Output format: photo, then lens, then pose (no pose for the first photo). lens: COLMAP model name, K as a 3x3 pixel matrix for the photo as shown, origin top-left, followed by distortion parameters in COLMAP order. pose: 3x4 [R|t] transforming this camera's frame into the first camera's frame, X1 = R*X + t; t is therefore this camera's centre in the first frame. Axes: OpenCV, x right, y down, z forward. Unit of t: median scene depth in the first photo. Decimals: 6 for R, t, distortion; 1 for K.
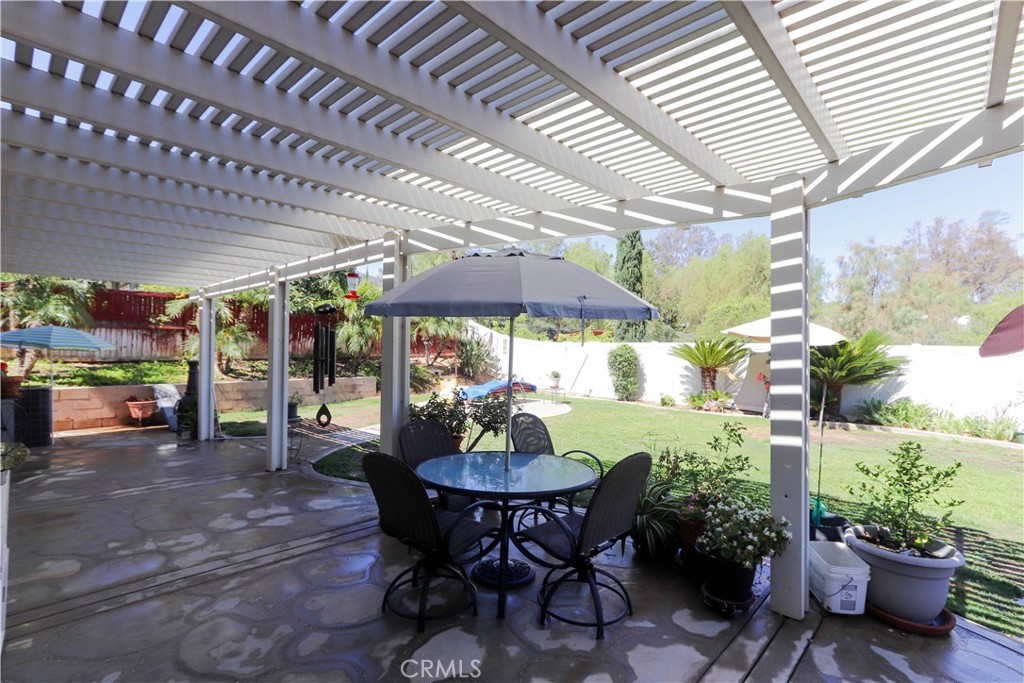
lens RADIAL K [[468.3, 0, 510.0], [0, 468.3, 345.3], [0, 0, 1]] dist [0.000157, -0.000110]
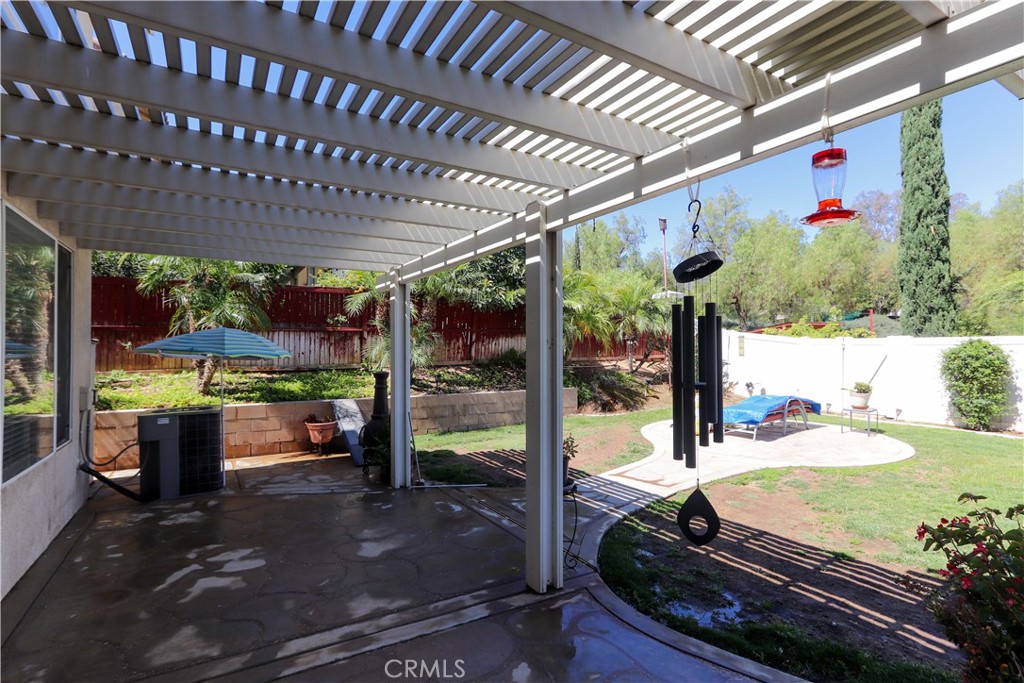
lens RADIAL K [[499.7, 0, 508.5], [0, 499.7, 340.0], [0, 0, 1]] dist [-0.004025, -0.000281]
pose [[0.956093, -0.018415, -0.292484, -0.220344], [0.015385, 0.999802, -0.012656, -0.003479], [0.292659, 0.007600, 0.956187, 0.267357]]
